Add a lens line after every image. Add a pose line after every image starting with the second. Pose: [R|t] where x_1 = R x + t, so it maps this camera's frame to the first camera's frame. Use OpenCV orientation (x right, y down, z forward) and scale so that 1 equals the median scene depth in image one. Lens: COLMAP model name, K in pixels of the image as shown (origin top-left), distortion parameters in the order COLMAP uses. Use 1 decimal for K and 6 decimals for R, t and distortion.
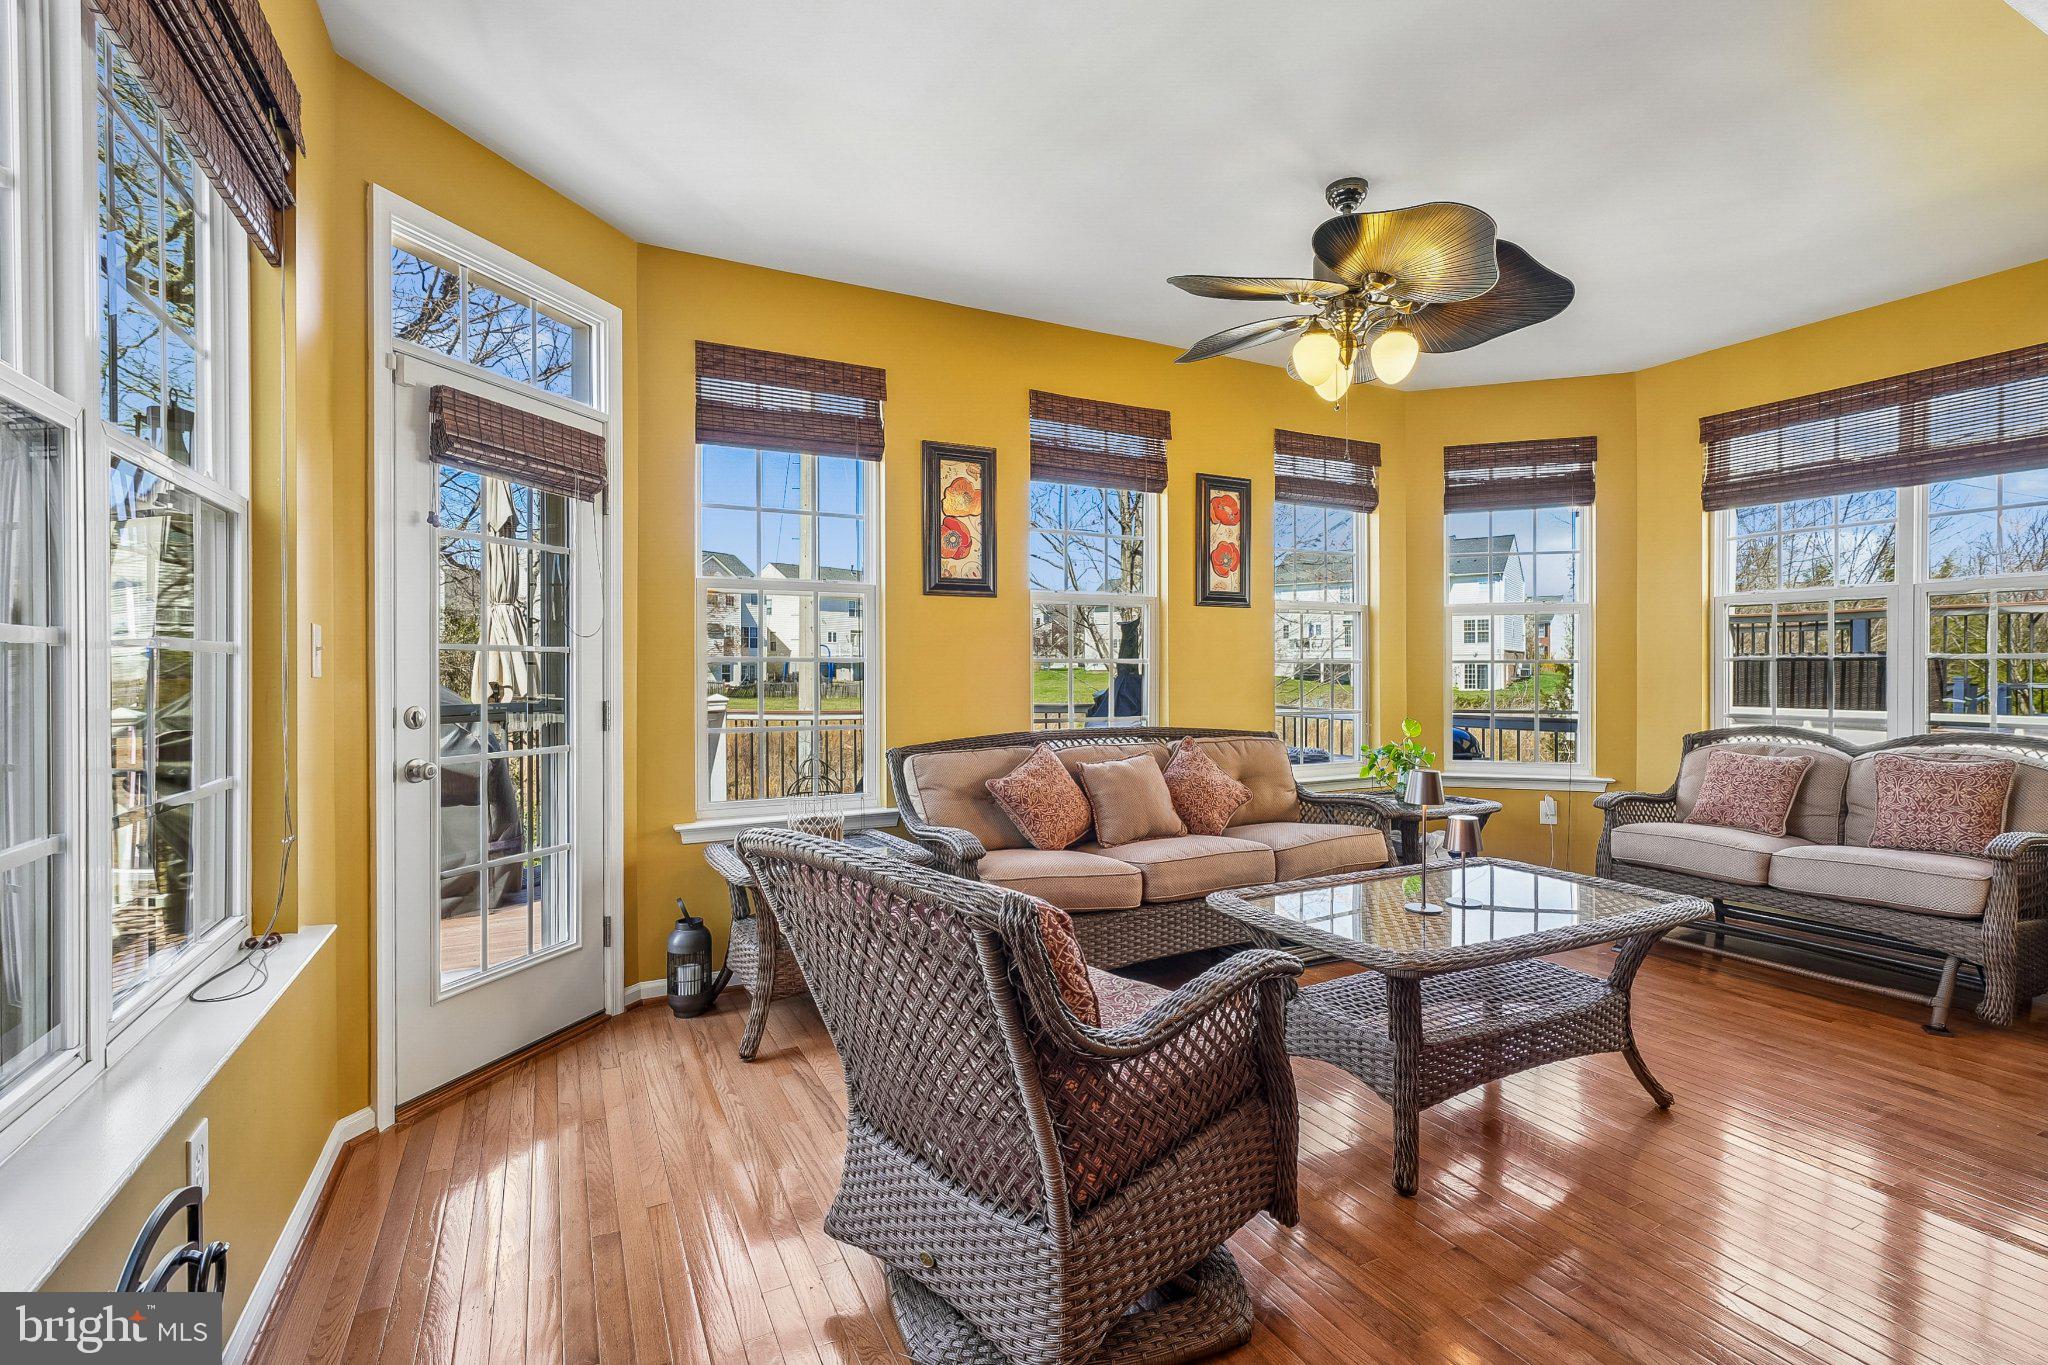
lens RADIAL K [[943.6, 0, 1040.8], [0, 943.6, 674.3], [0, 0, 1]] dist [-0.002909, 0.000749]
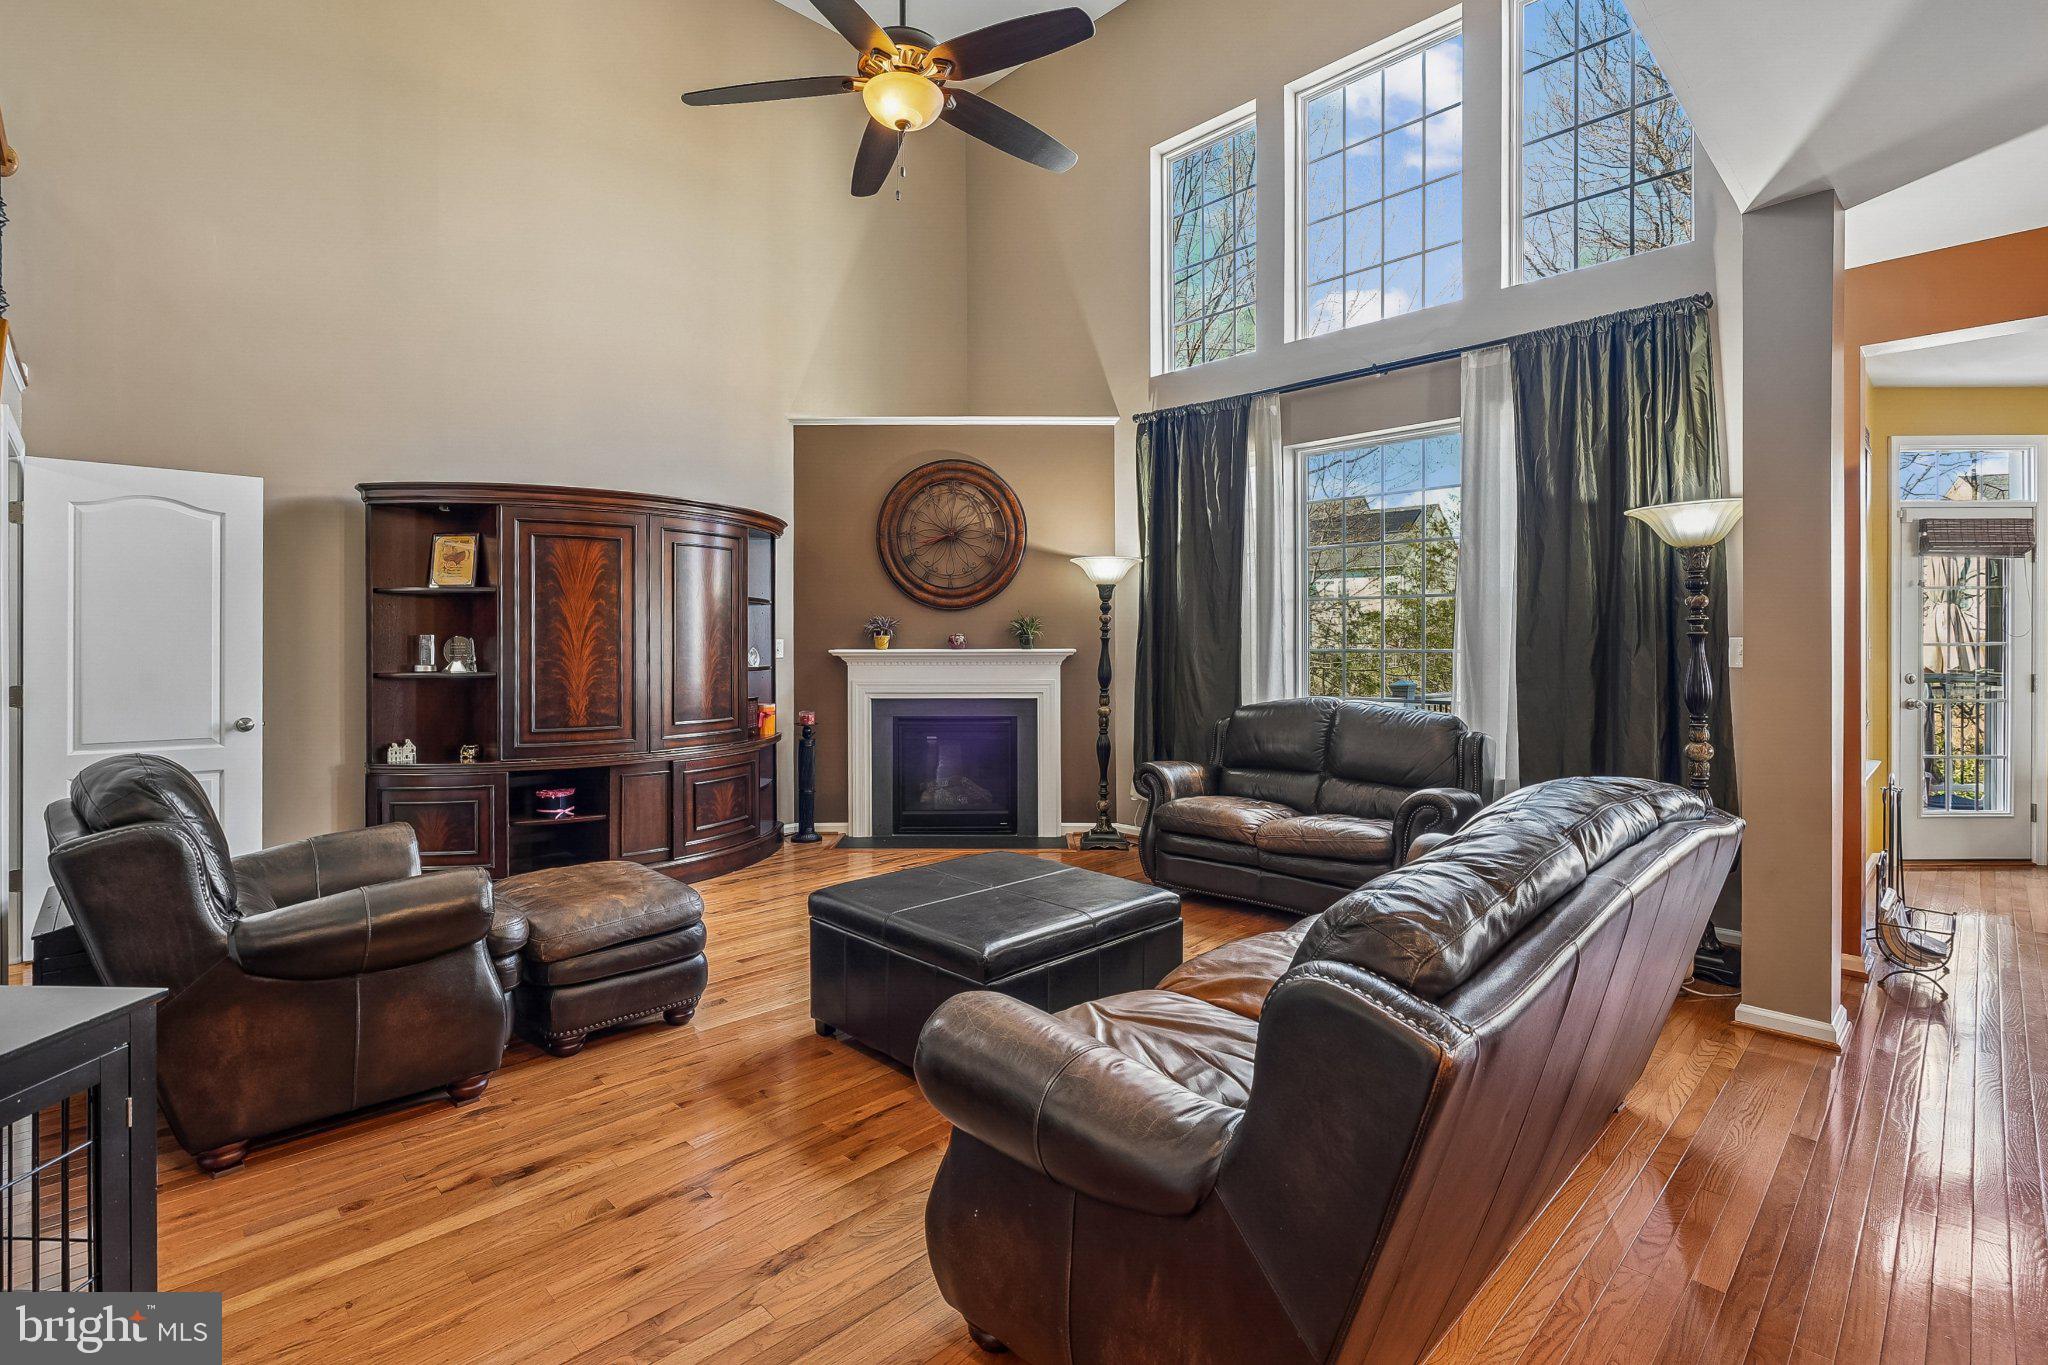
lens RADIAL K [[943.6, 0, 1017.3], [0, 943.6, 646.2], [0, 0, 1]] dist [-0.002909, 0.000749]
pose [[0.289300, 0.005128, -0.957225, 0.500710], [-0.002124, 0.999987, 0.004715, -0.021131], [0.957236, 0.000669, 0.289307, -0.983986]]
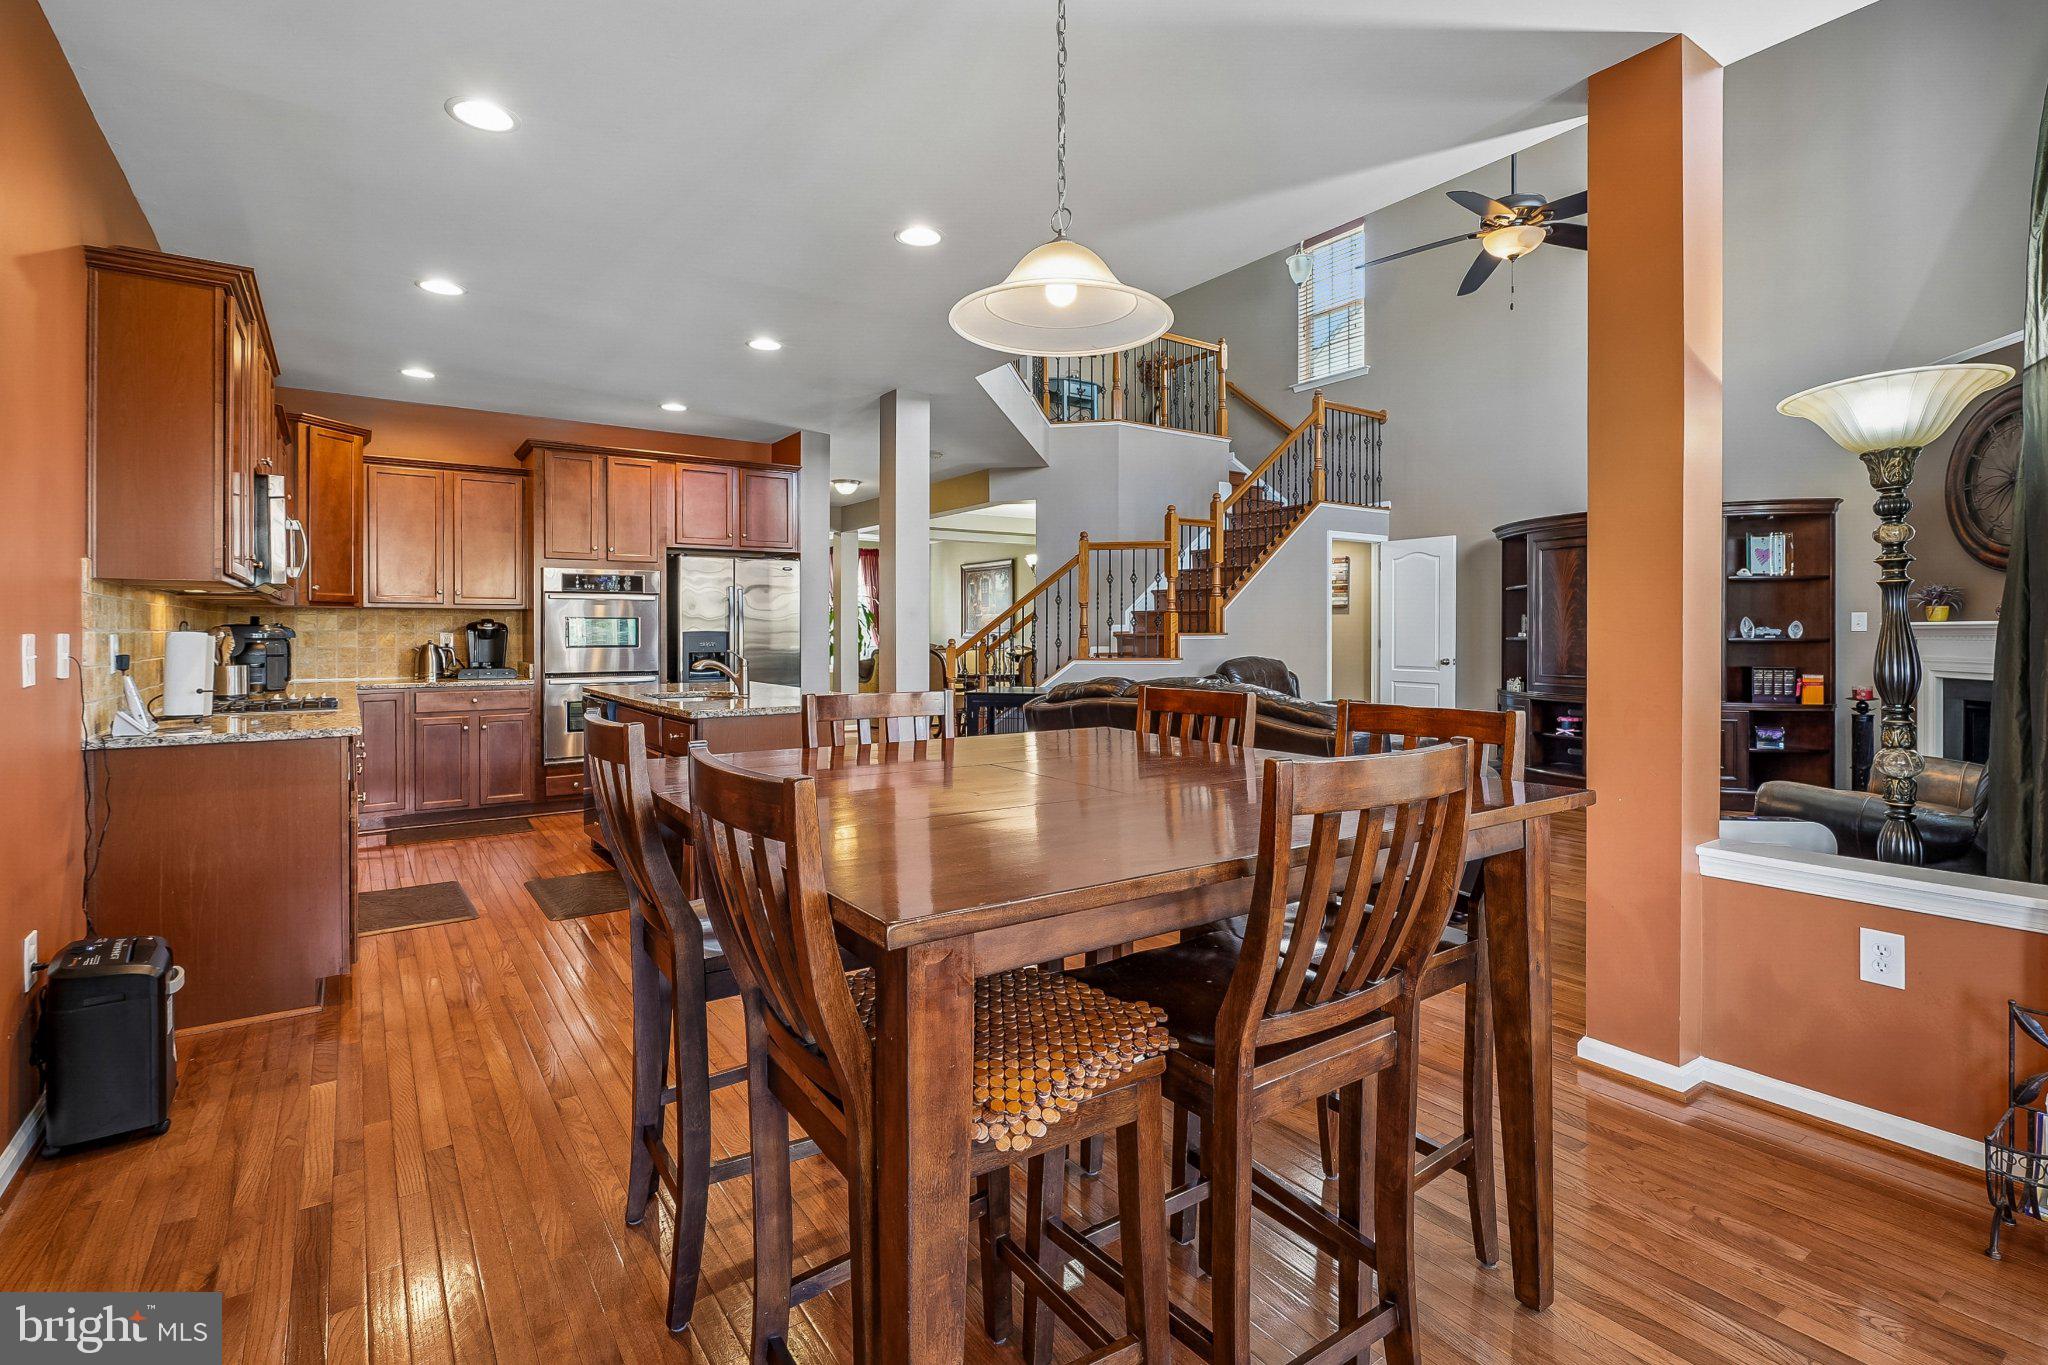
lens RADIAL K [[943.6, 0, 1026.2], [0, 943.6, 633.1], [0, 0, 1]] dist [-0.002909, 0.000749]
pose [[-0.990700, 0.004771, -0.135980, 0.455476], [0.004083, 0.999977, 0.005339, -0.004298], [0.136002, 0.004734, -0.990697, 0.445810]]
